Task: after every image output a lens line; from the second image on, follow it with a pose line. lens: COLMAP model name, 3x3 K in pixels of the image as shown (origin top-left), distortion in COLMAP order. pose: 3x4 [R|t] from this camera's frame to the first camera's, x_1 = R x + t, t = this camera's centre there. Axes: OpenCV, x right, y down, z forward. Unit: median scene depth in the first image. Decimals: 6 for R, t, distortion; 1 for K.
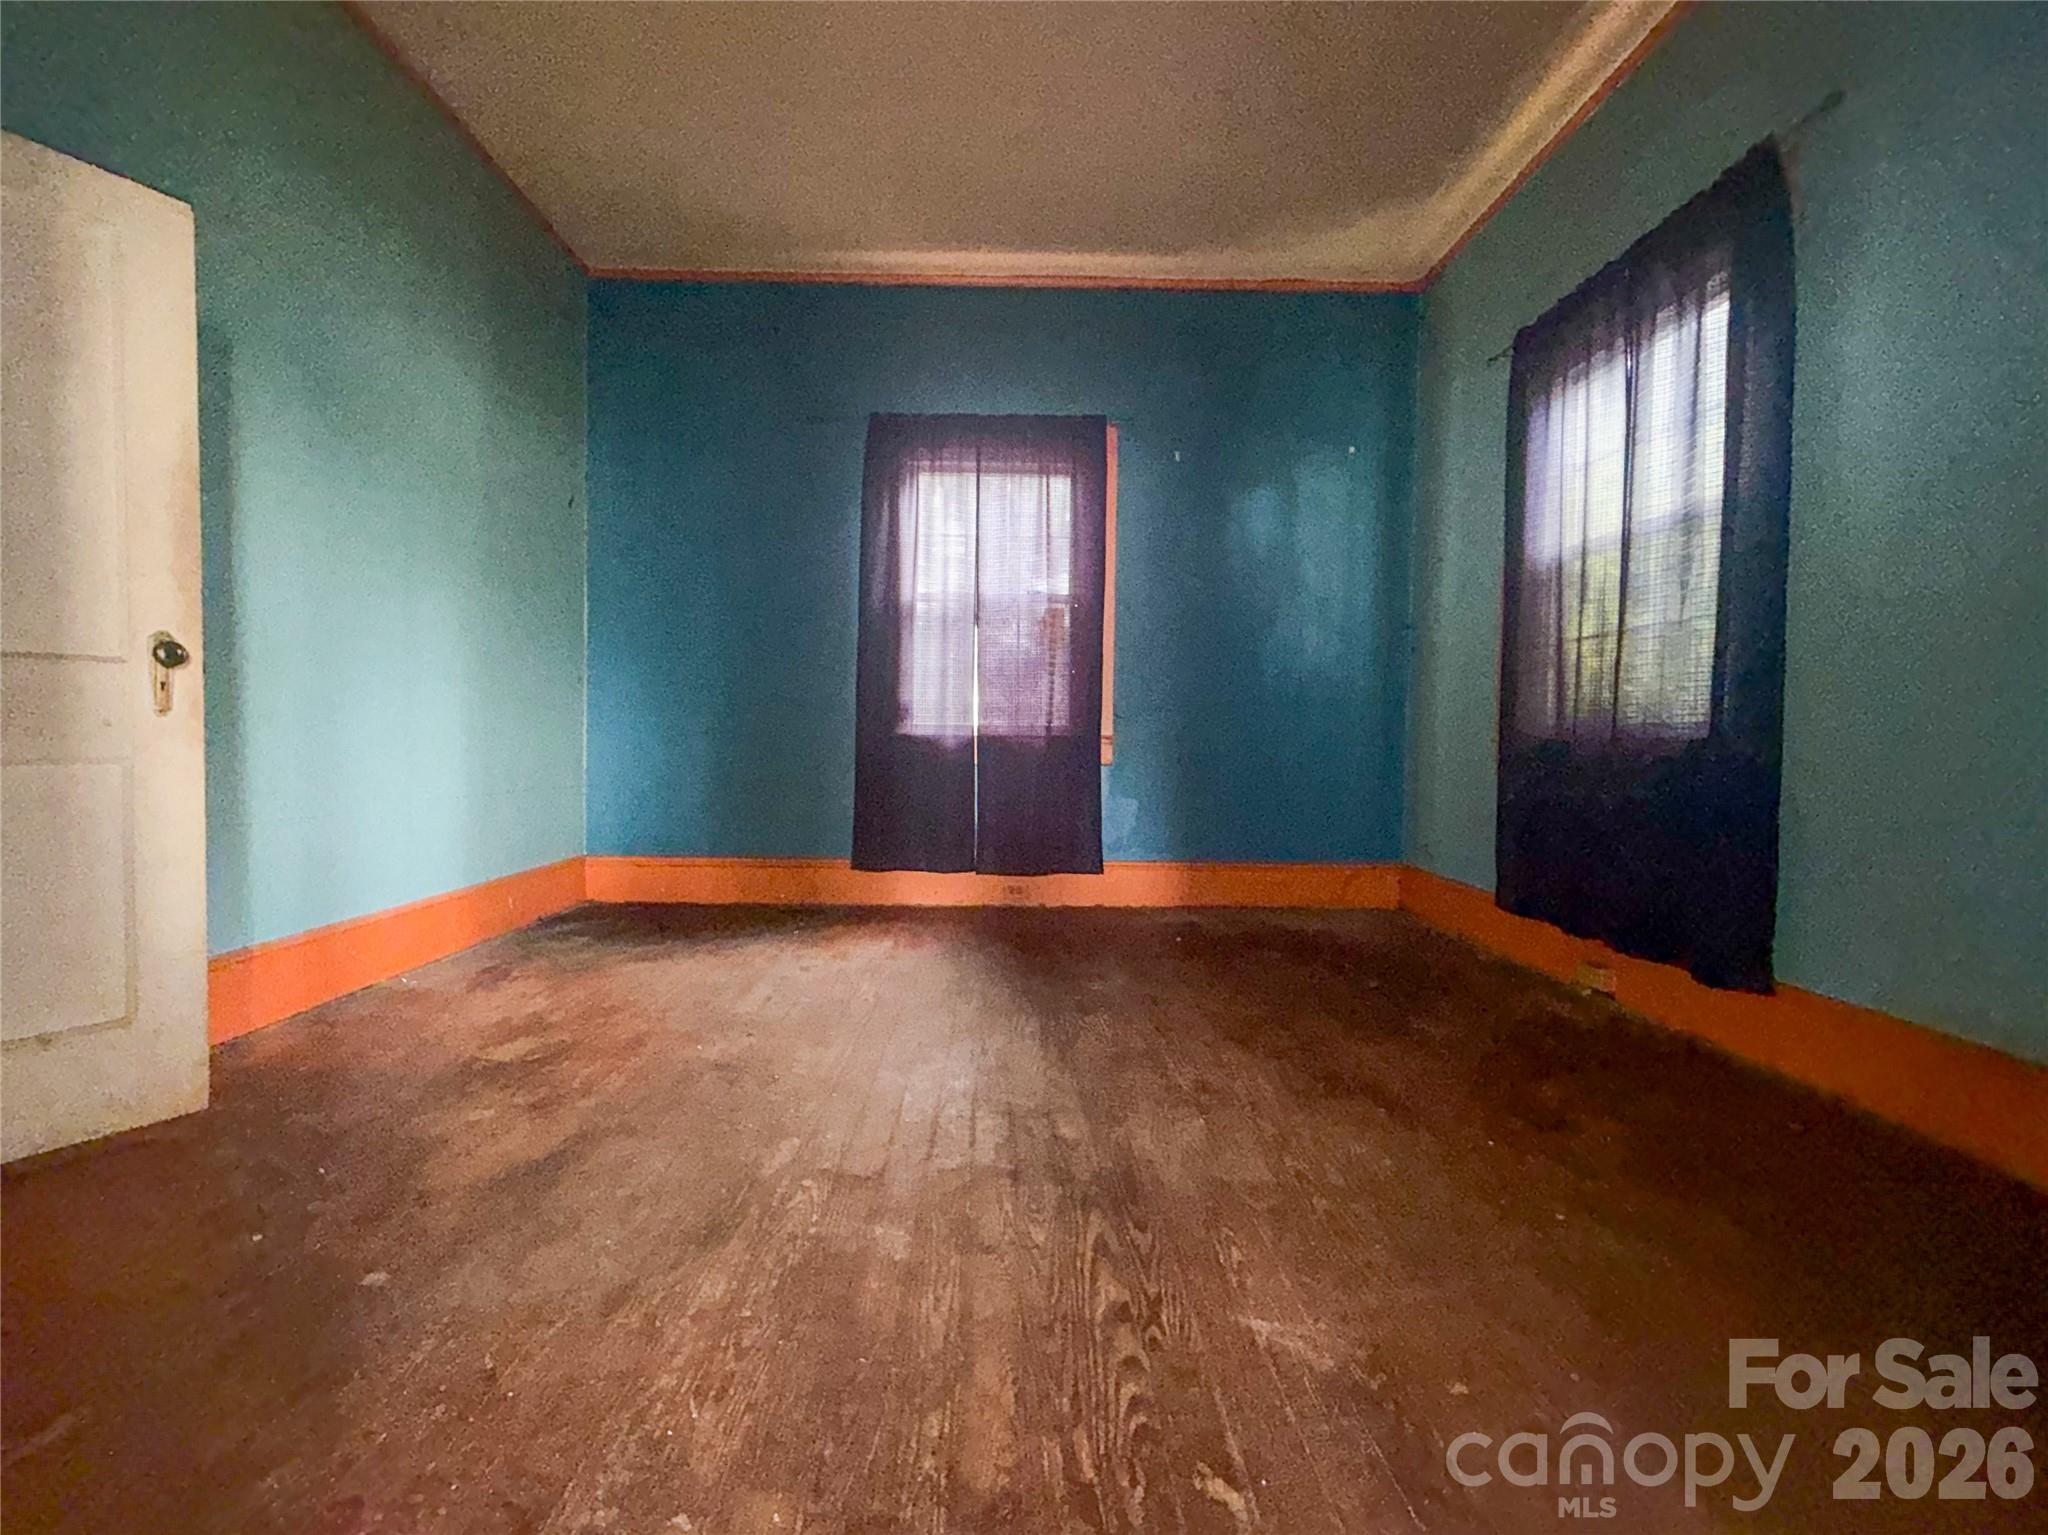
lens RADIAL K [[816.9, 0, 1018.0], [0, 816.9, 765.8], [0, 0, 1]] dist [0.003194, 0.000405]
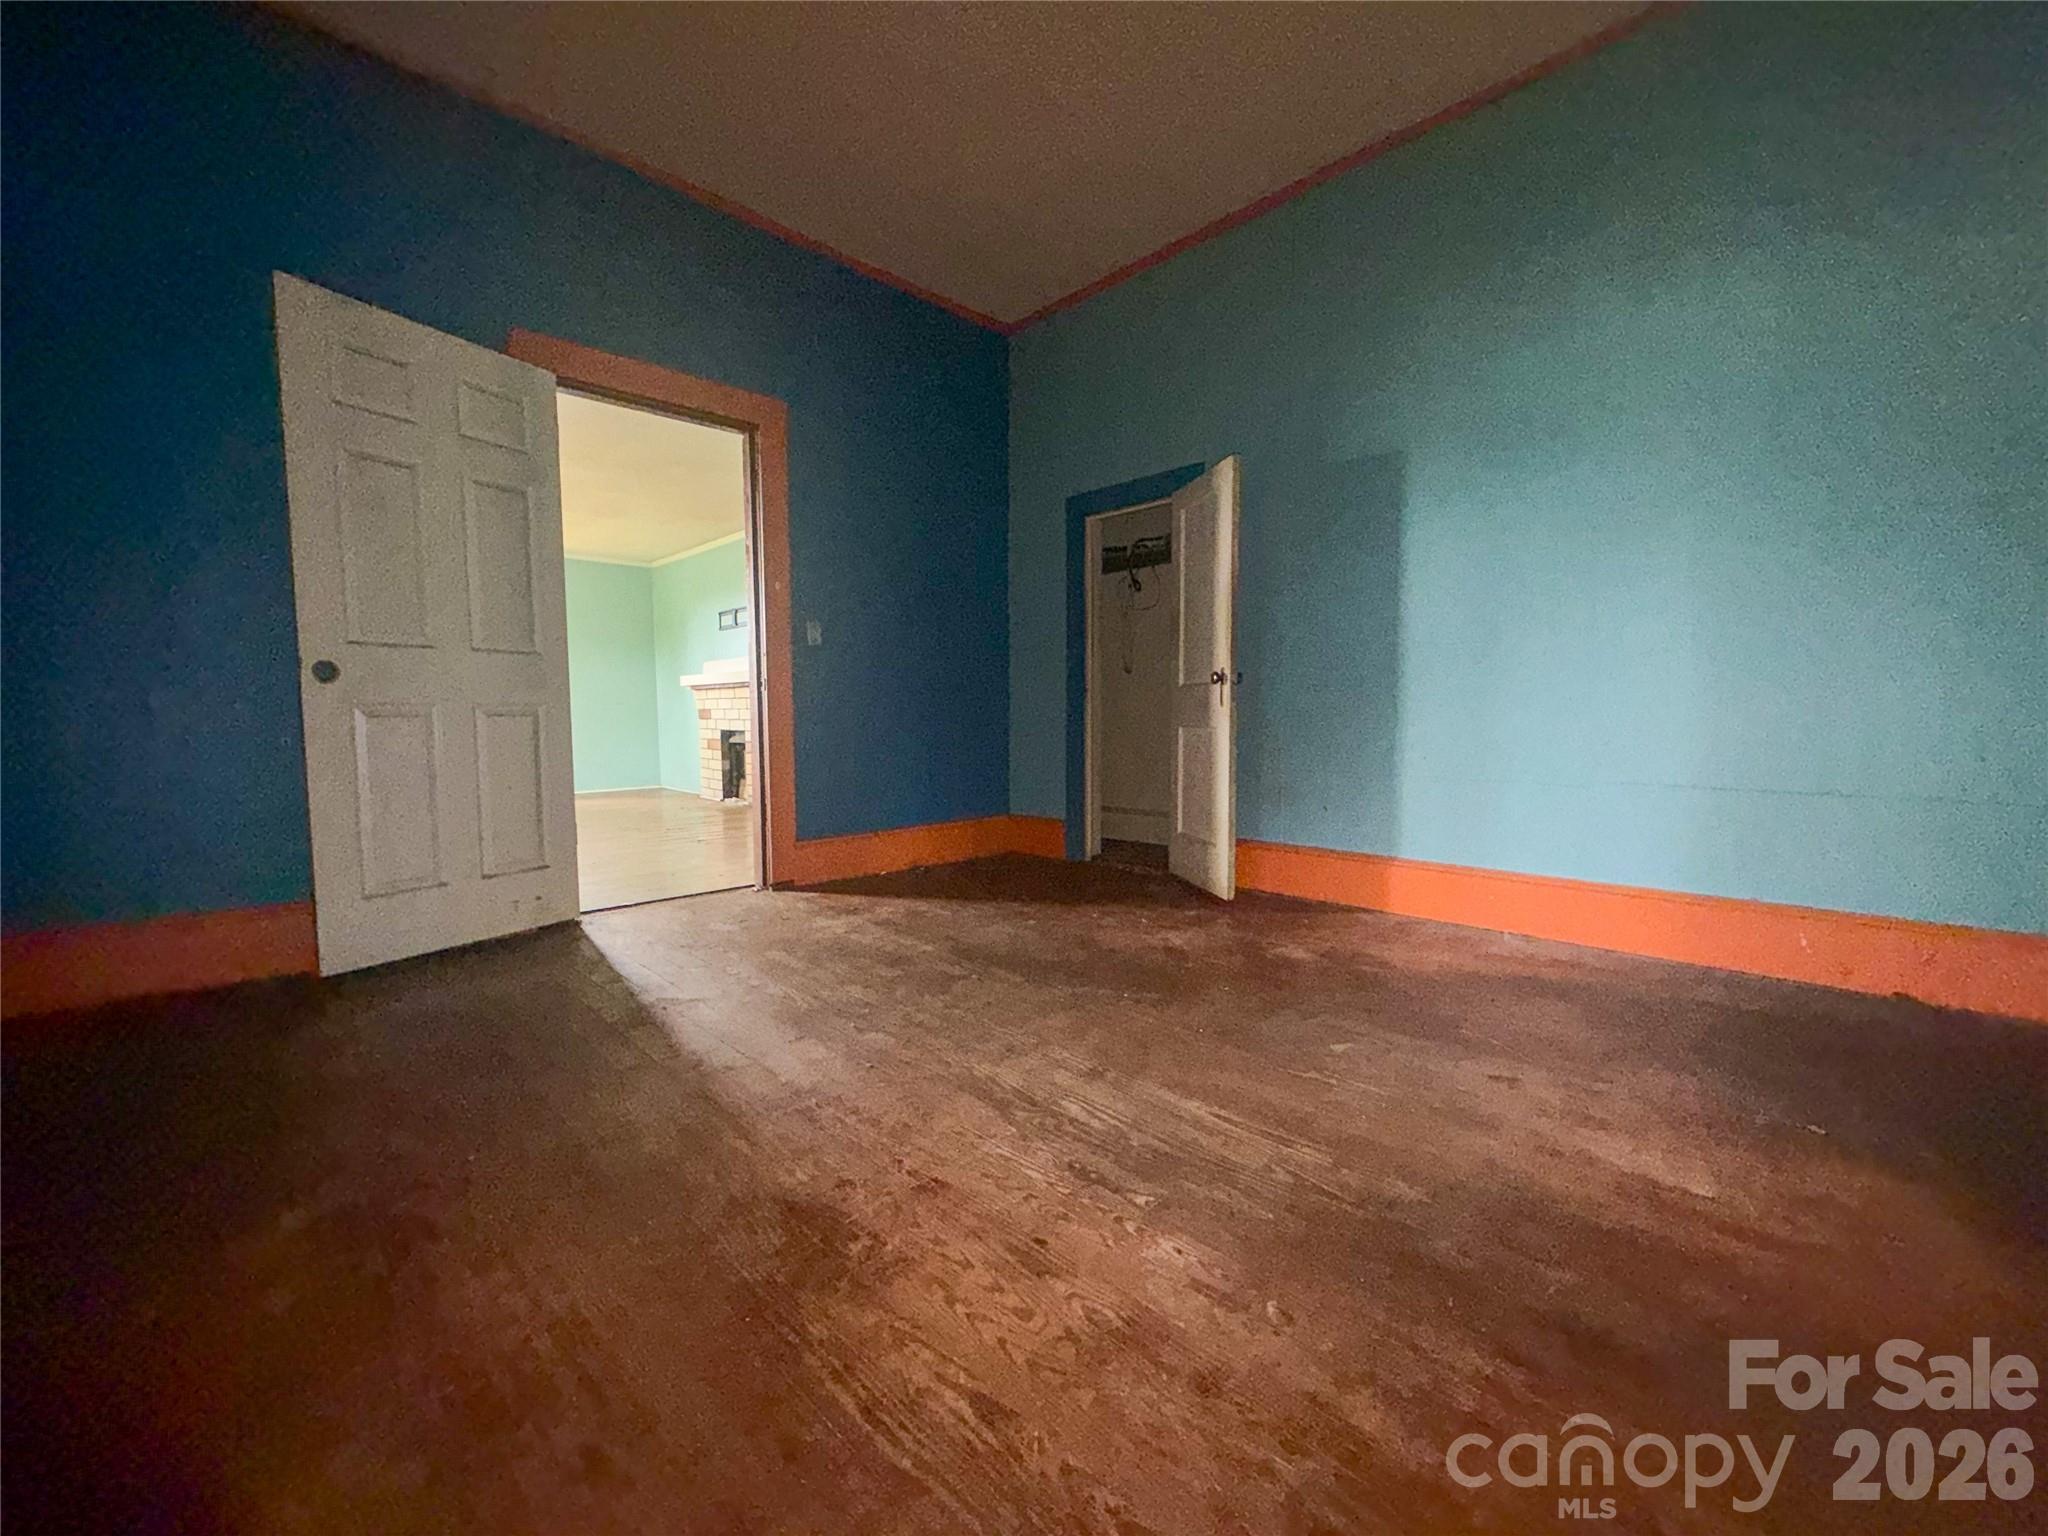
lens RADIAL K [[816.9, 0, 1018.0], [0, 816.9, 766.3], [0, 0, 1]] dist [0.003194, 0.000405]
pose [[-0.718166, 0.044603, -0.694441, 0.613231], [-0.015922, 0.996629, 0.080479, -0.052752], [0.695689, 0.068854, -0.715035, 1.647137]]
